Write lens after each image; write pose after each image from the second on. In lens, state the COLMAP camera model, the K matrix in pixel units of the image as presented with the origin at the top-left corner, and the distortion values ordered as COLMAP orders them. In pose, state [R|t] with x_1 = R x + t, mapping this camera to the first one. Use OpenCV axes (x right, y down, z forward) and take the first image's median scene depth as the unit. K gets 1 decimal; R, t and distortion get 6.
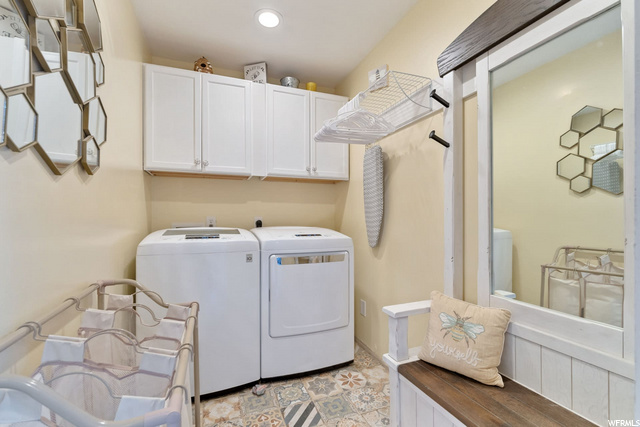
lens RADIAL K [[282.8, 0, 319.5], [0, 282.8, 211.2], [0, 0, 1]] dist [-0.000451, -0.000165]
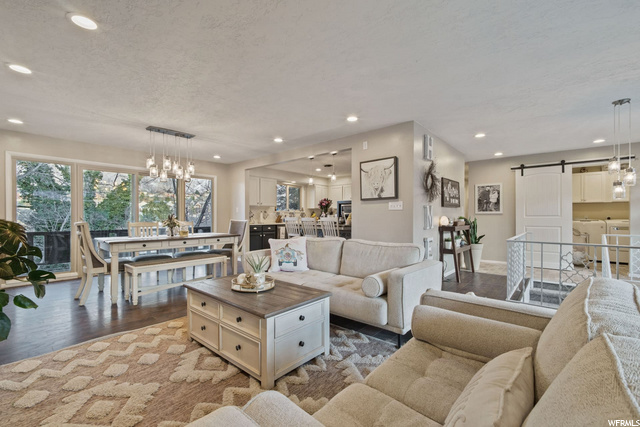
lens RADIAL K [[277.2, 0, 319.3], [0, 277.2, 217.2], [0, 0, 1]] dist [-0.000553, -0.000039]
pose [[0.454301, 0.004212, -0.890838, 1.088368], [0.004913, 0.999962, 0.007233, -0.001893], [0.890835, -0.007663, 0.454263, -3.290219]]
